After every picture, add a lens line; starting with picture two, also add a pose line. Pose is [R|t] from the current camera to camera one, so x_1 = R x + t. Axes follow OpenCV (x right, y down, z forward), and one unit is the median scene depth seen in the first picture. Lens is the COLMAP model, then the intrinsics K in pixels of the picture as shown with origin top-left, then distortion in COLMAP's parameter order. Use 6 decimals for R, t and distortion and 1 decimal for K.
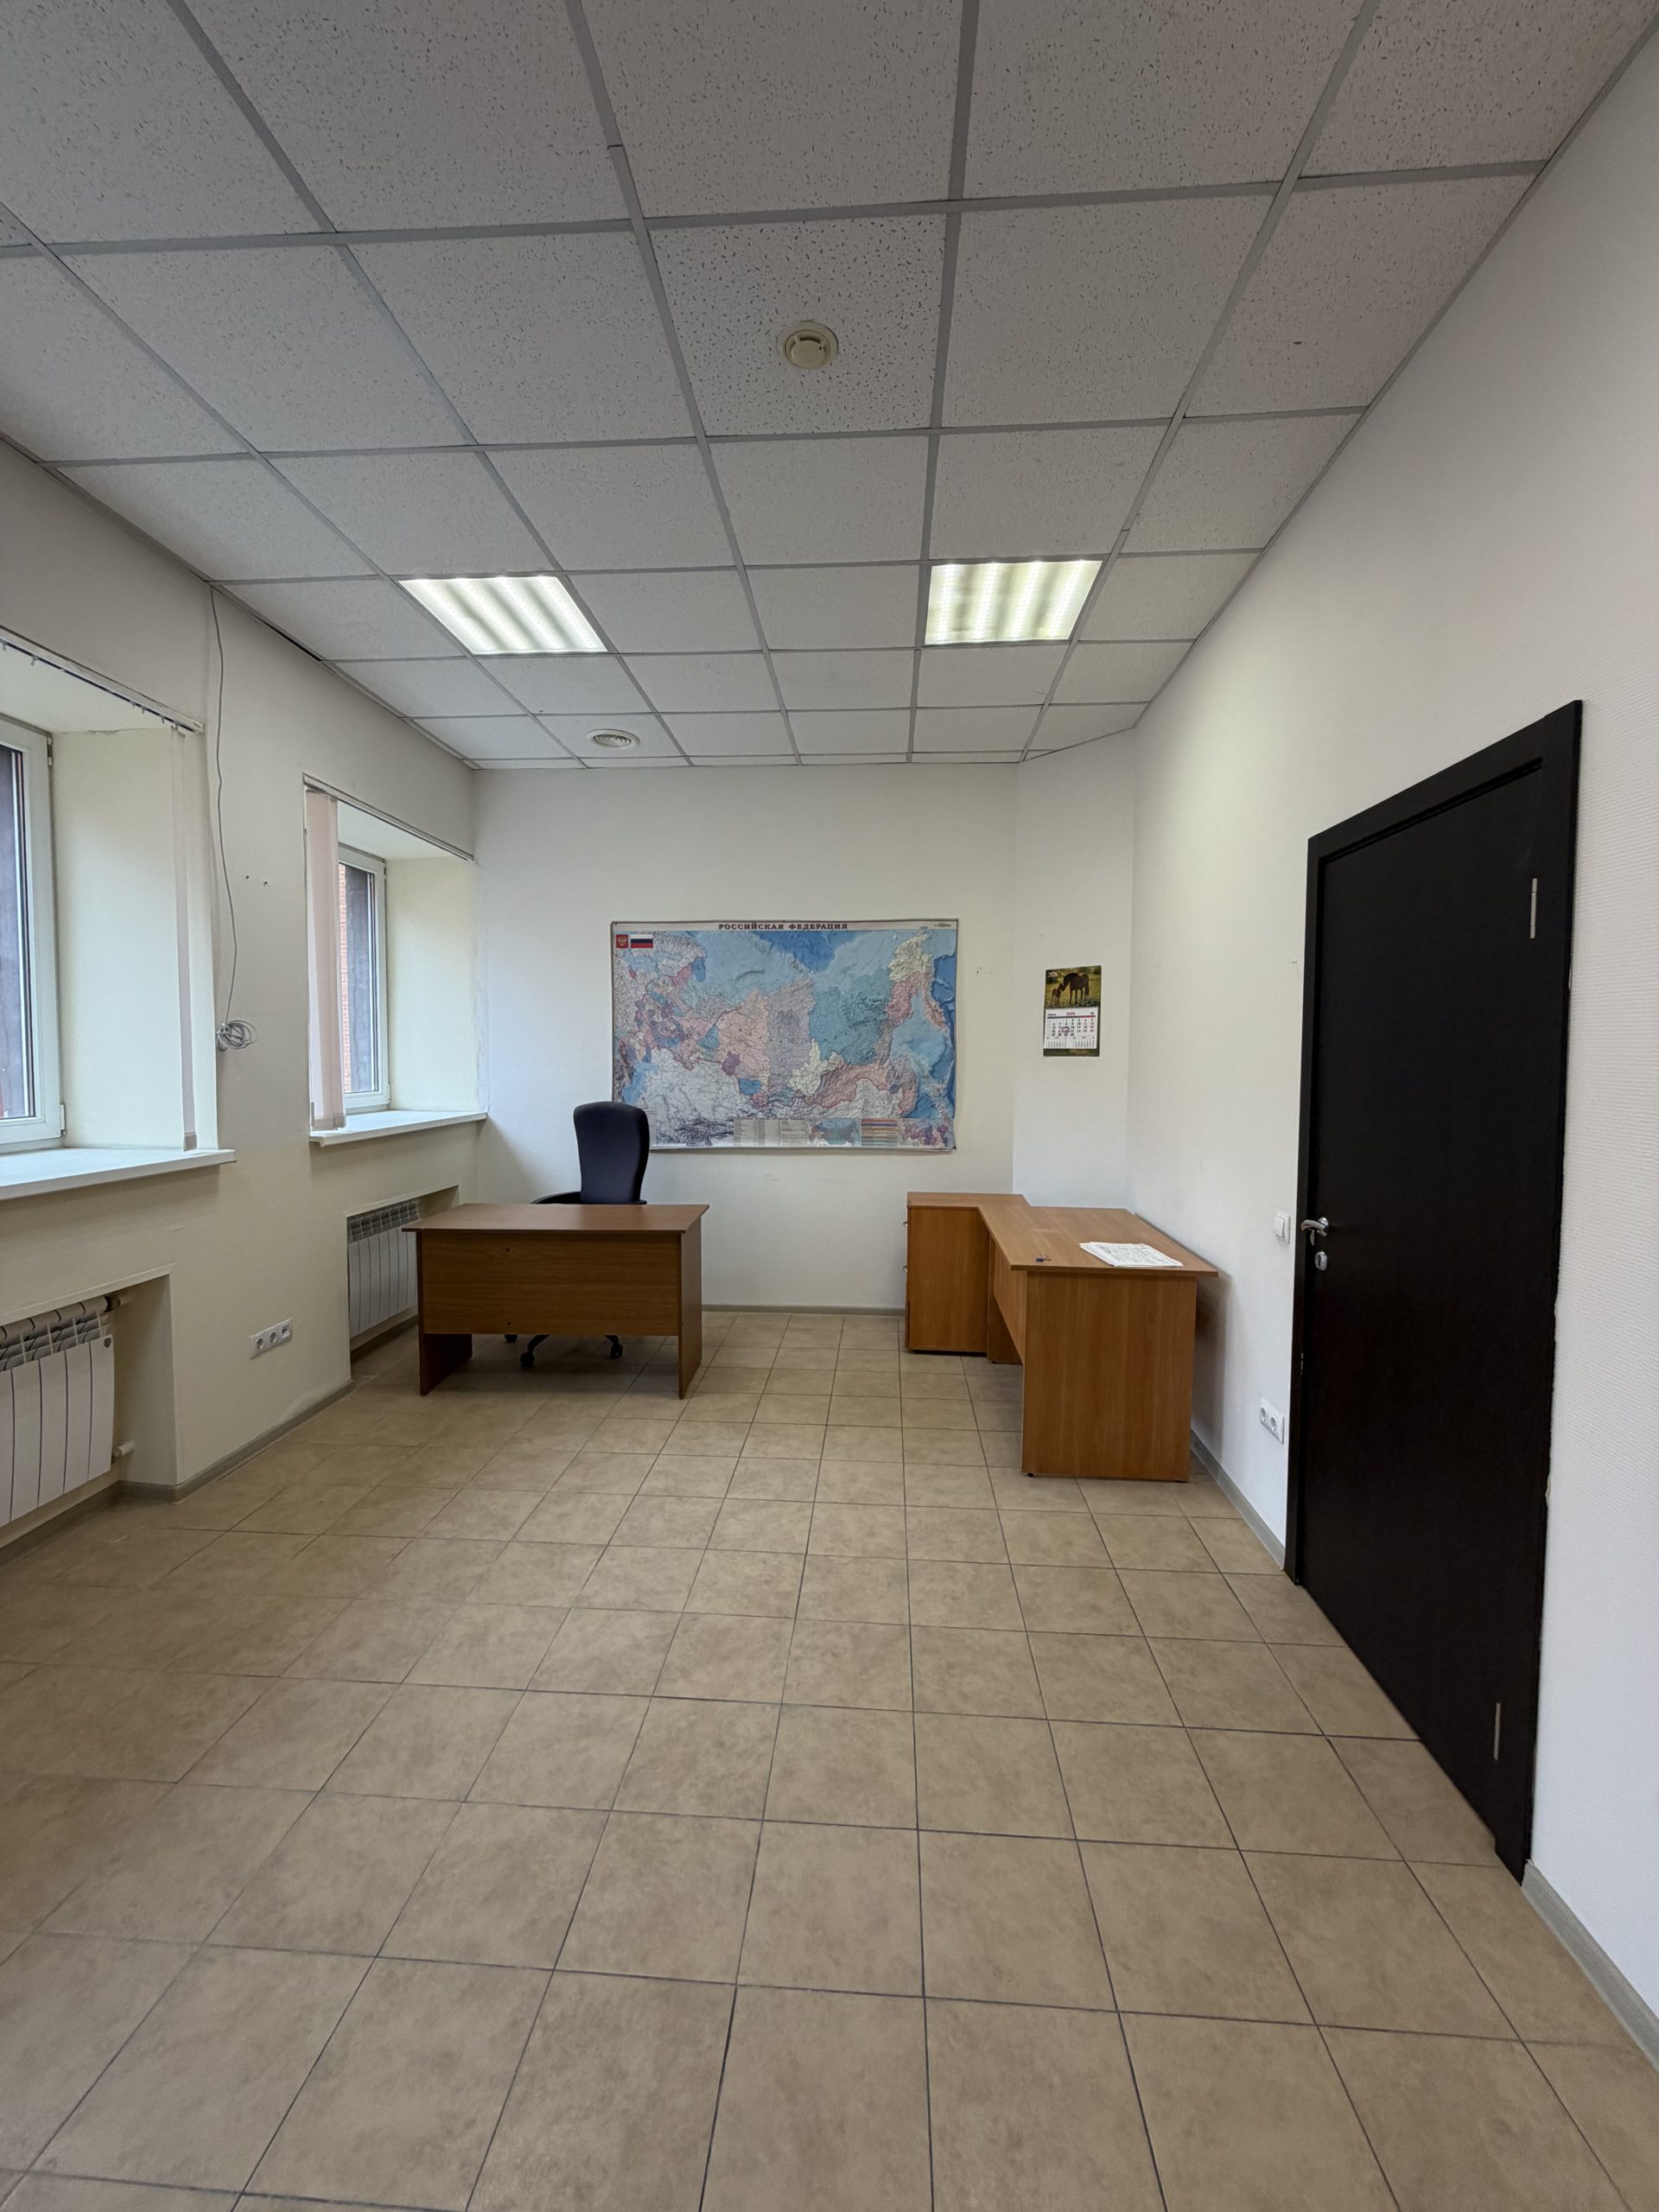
lens RADIAL K [[878.1, 0, 830.8], [0, 878.1, 1096.7], [0, 0, 1]] dist [-0.000143, 0.000374]
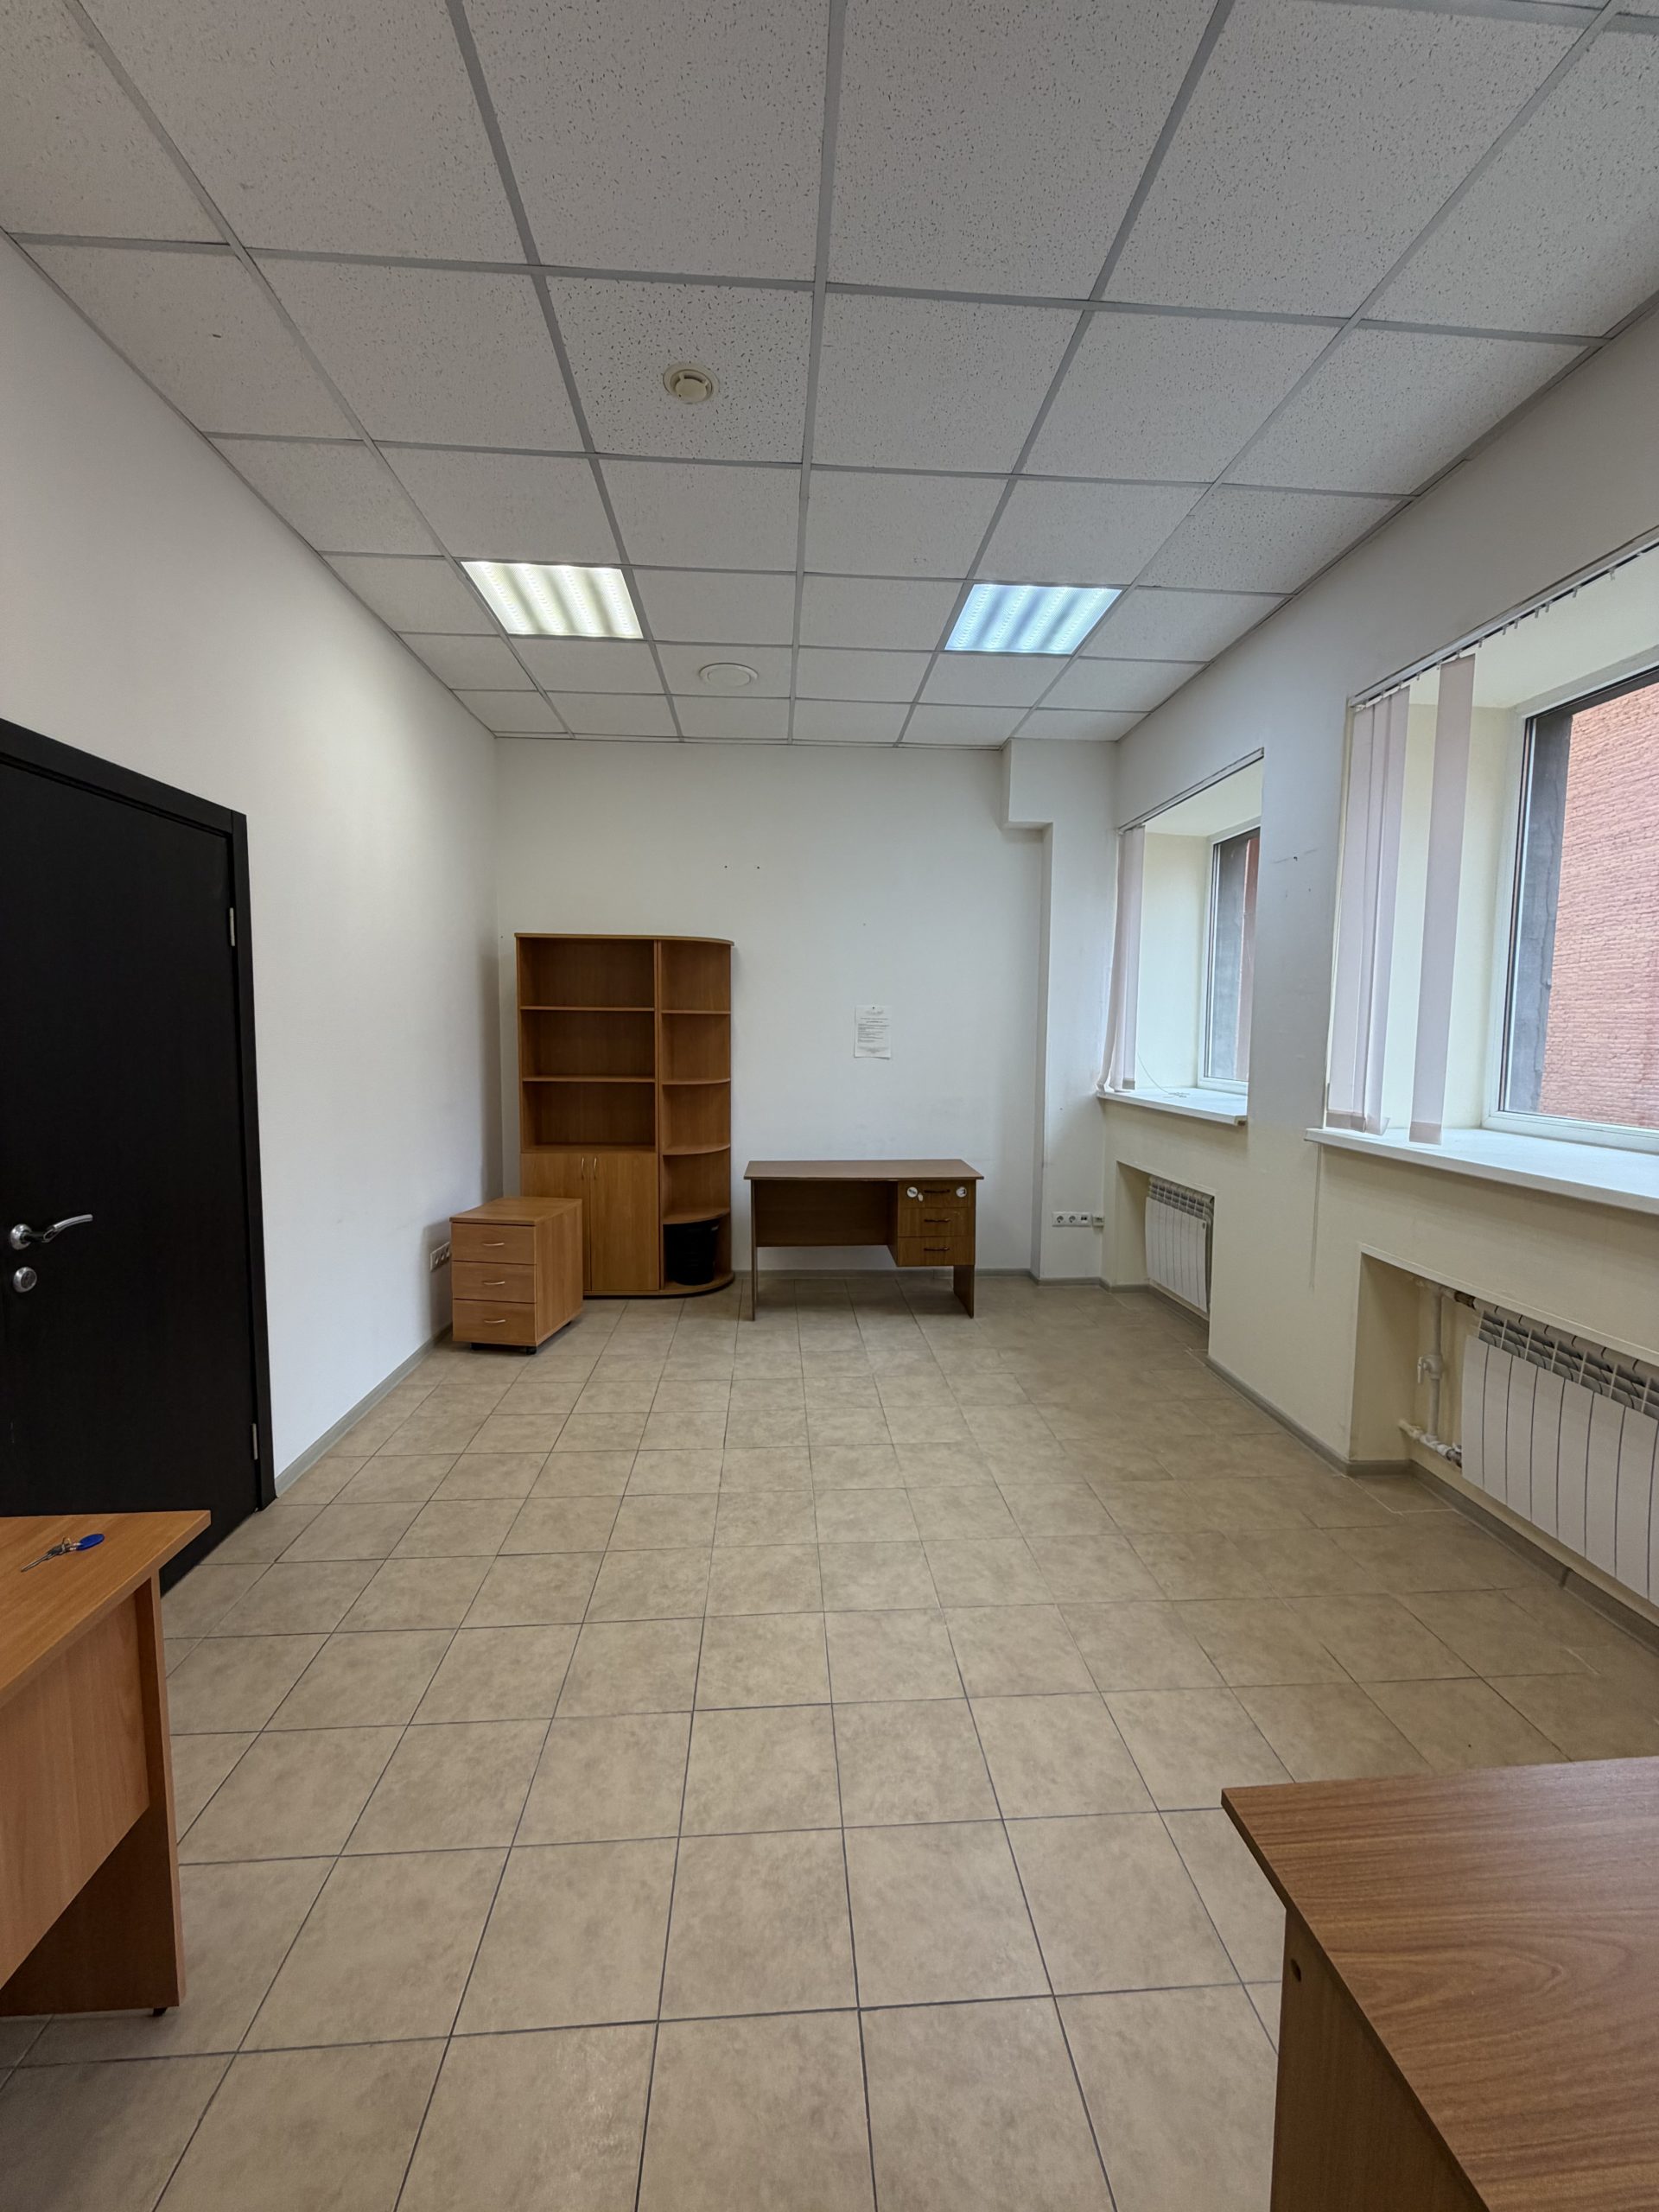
lens RADIAL K [[878.1, 0, 830.8], [0, 878.1, 1096.7], [0, 0, 1]] dist [-0.000143, 0.000374]
pose [[-0.991395, -0.004011, -0.130839, -0.042552], [-0.020775, 0.991683, 0.127017, -0.076692], [0.129242, 0.128642, -0.983233, 1.599647]]
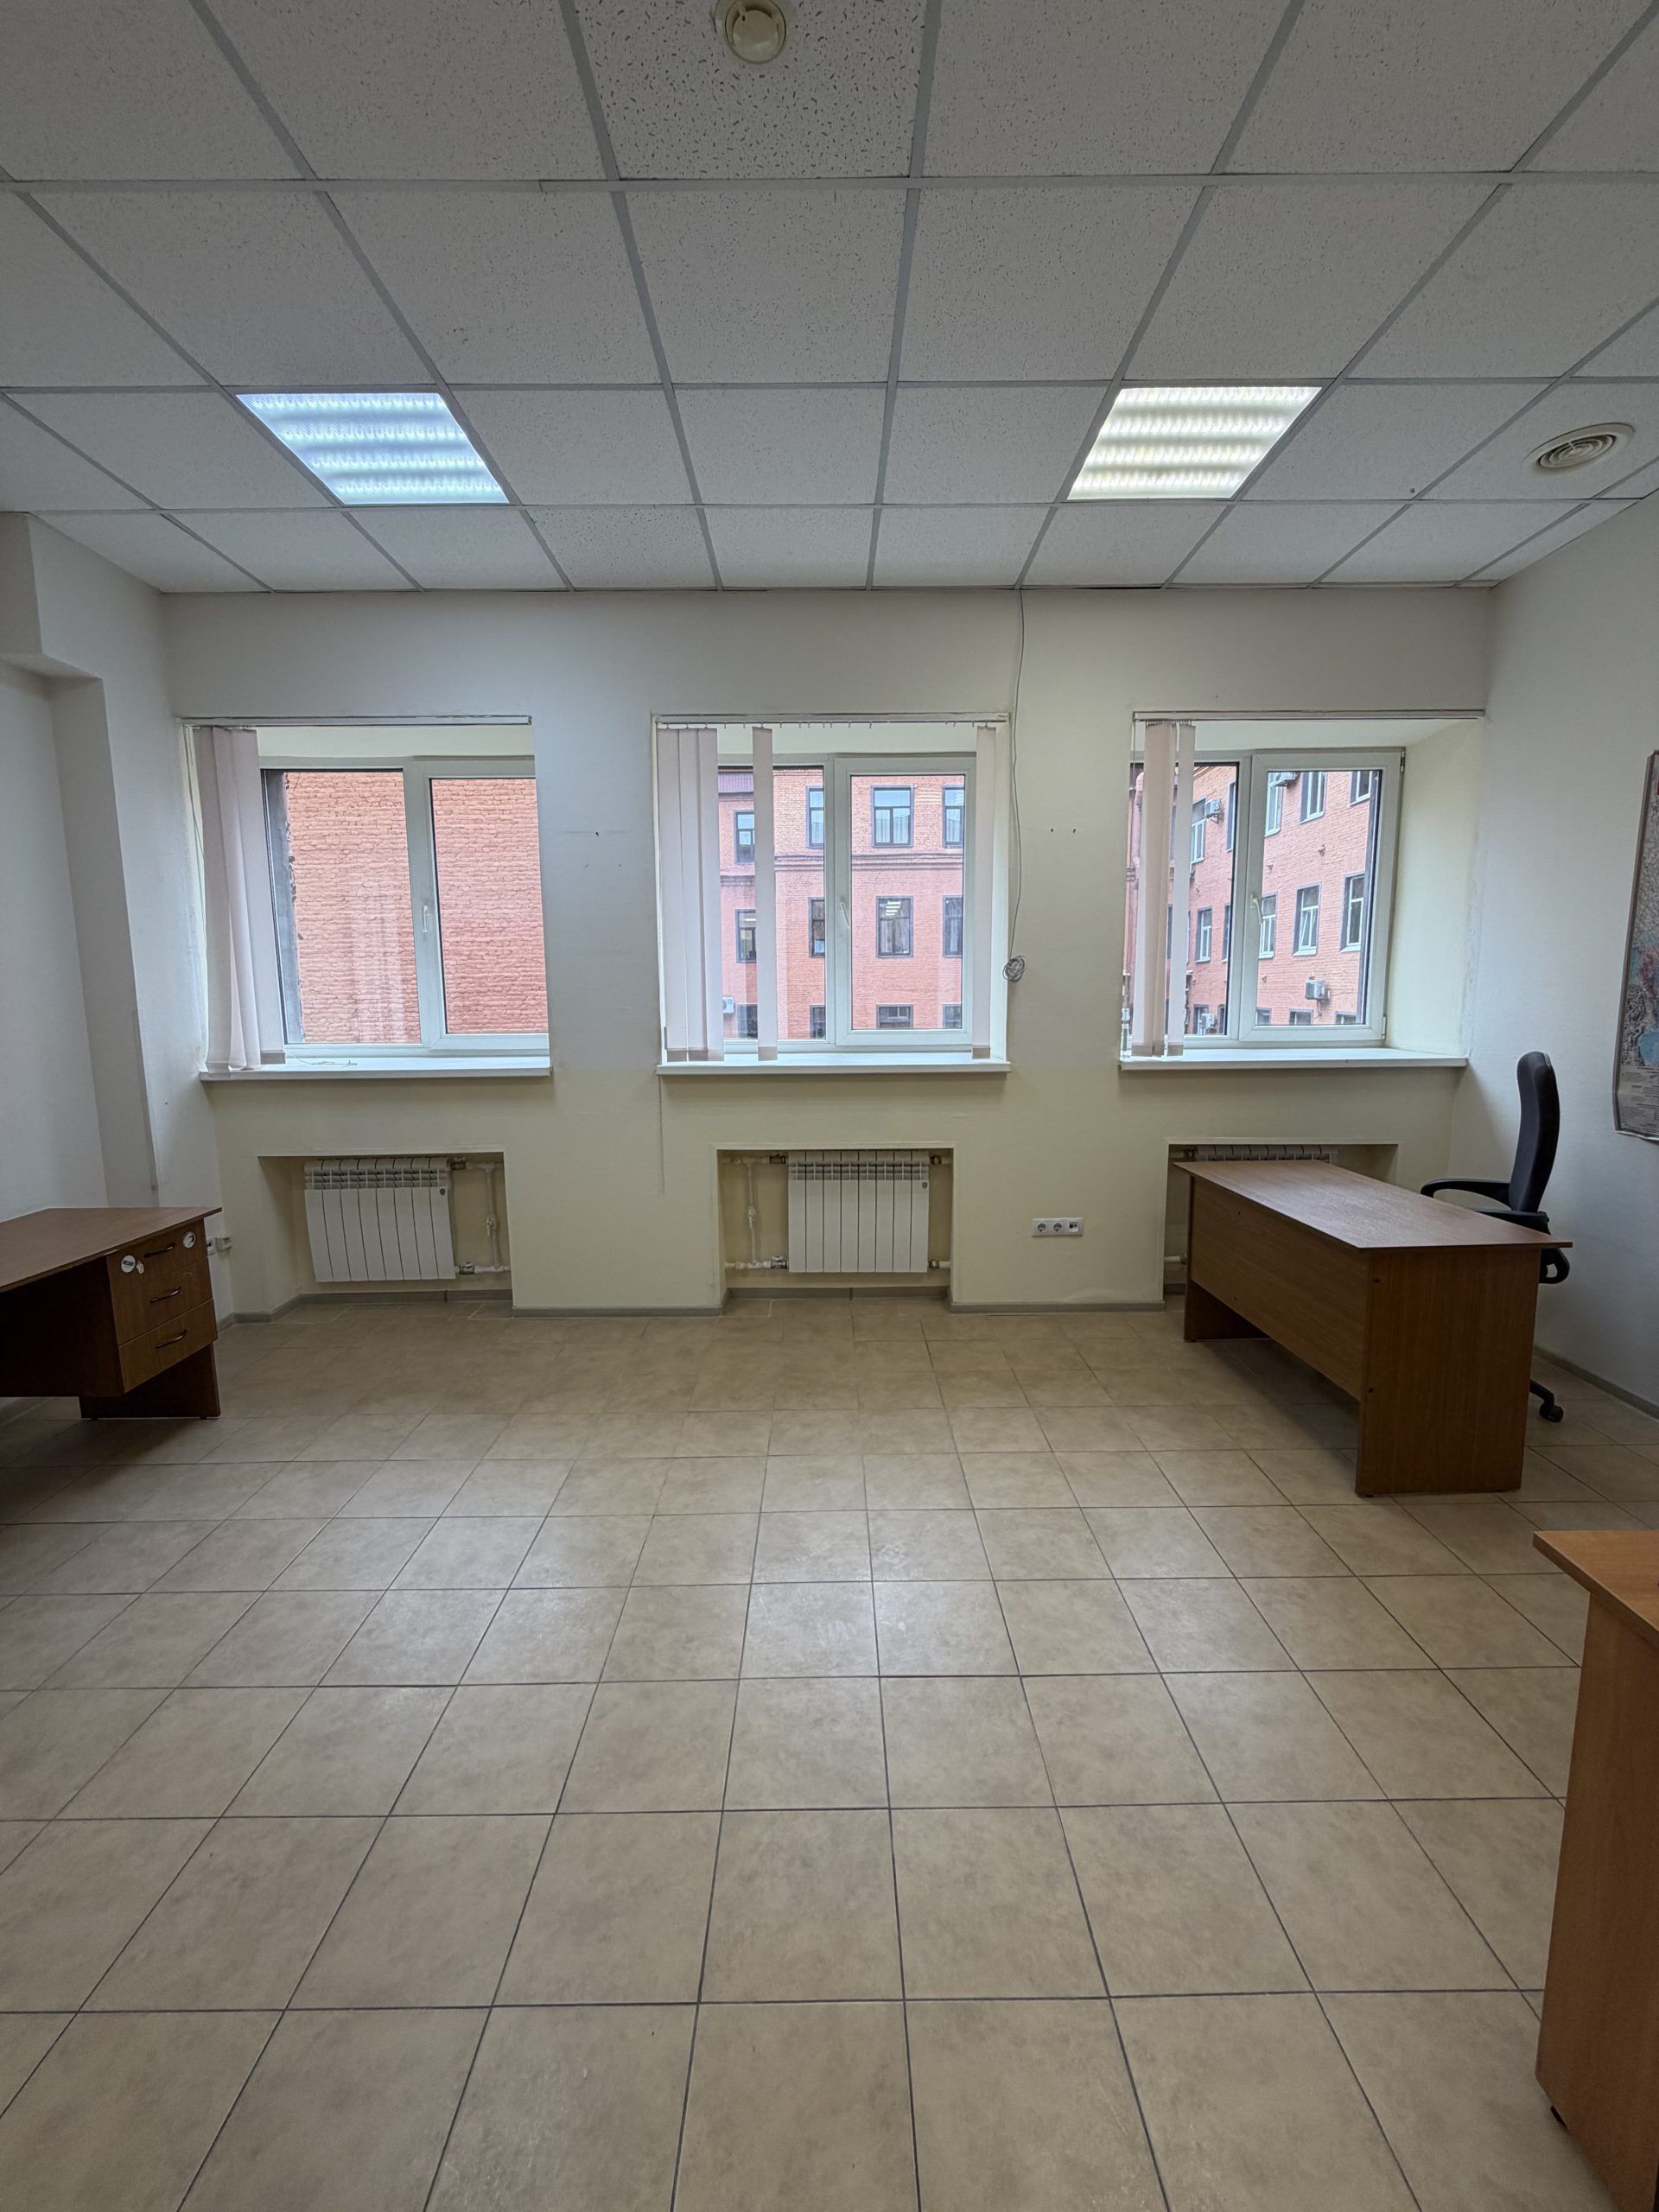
lens RADIAL K [[878.1, 0, 830.8], [0, 878.1, 1096.7], [0, 0, 1]] dist [-0.000143, 0.000374]
pose [[0.068011, 0.118141, -0.990665, 0.594476], [-0.039762, 0.992496, 0.115630, -0.027173], [0.996892, 0.031527, 0.072198, 0.746915]]
